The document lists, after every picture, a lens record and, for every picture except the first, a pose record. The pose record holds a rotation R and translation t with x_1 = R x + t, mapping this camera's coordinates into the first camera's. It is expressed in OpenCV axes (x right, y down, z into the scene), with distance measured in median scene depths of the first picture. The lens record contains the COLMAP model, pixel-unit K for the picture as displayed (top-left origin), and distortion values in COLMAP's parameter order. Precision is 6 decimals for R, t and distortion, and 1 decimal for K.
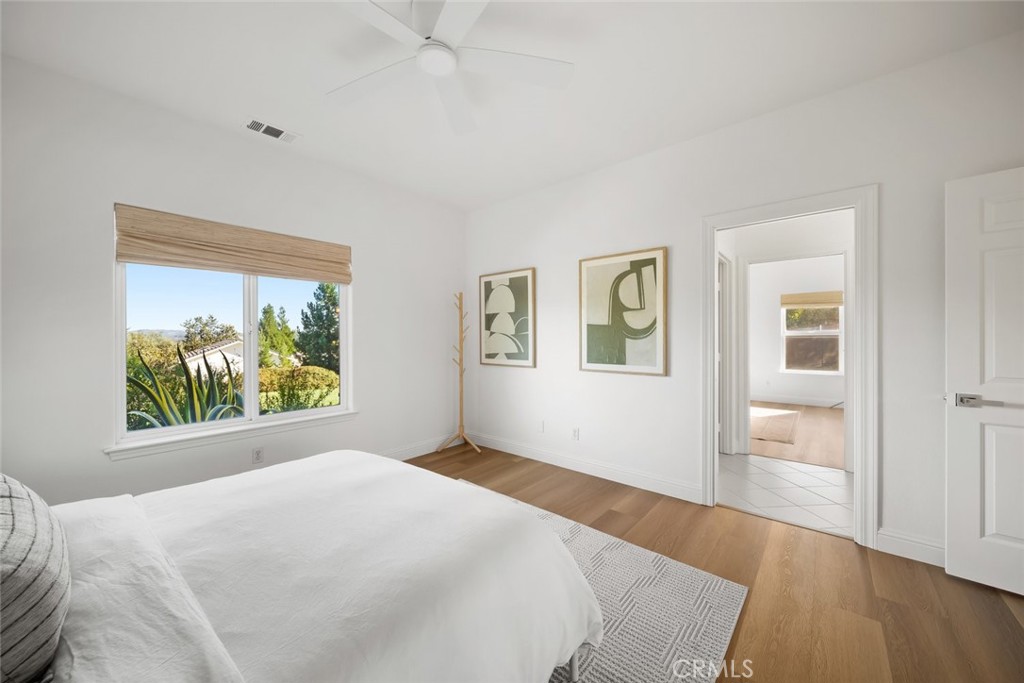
lens RADIAL K [[387.1, 0, 512.0], [0, 387.1, 341.5], [0, 0, 1]] dist [-0.000332, -0.000055]
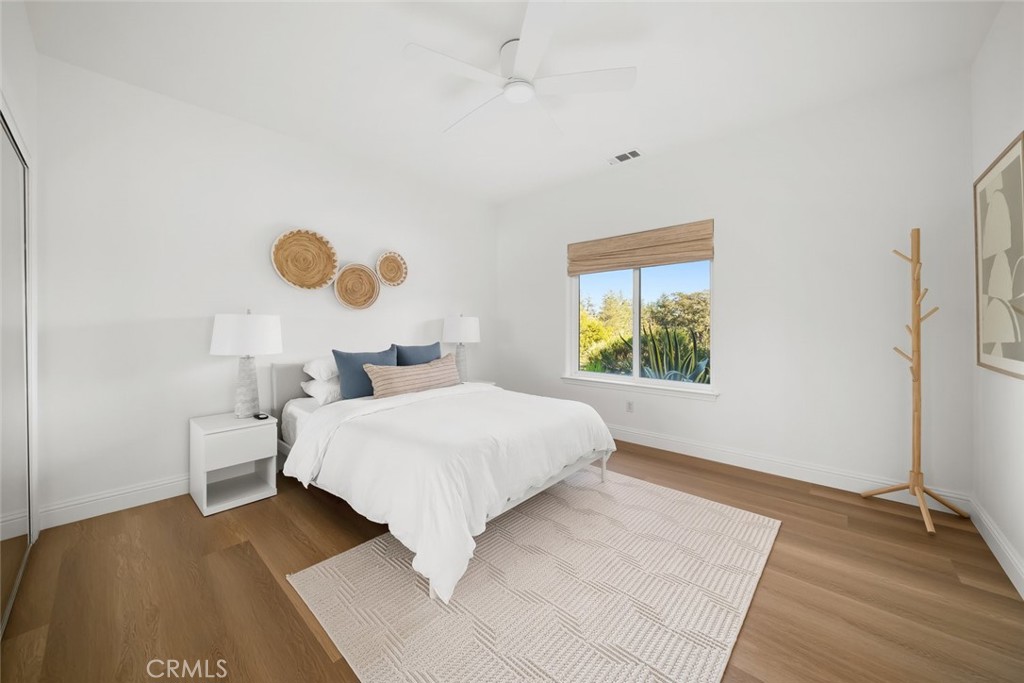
lens RADIAL K [[368.2, 0, 514.6], [0, 368.2, 318.8], [0, 0, 1]] dist [-0.001127, -0.000127]
pose [[-0.047831, -0.004636, -0.998845, 0.529653], [0.004391, 0.999979, -0.004852, 0.002212], [0.998846, -0.004618, -0.047810, 0.585495]]
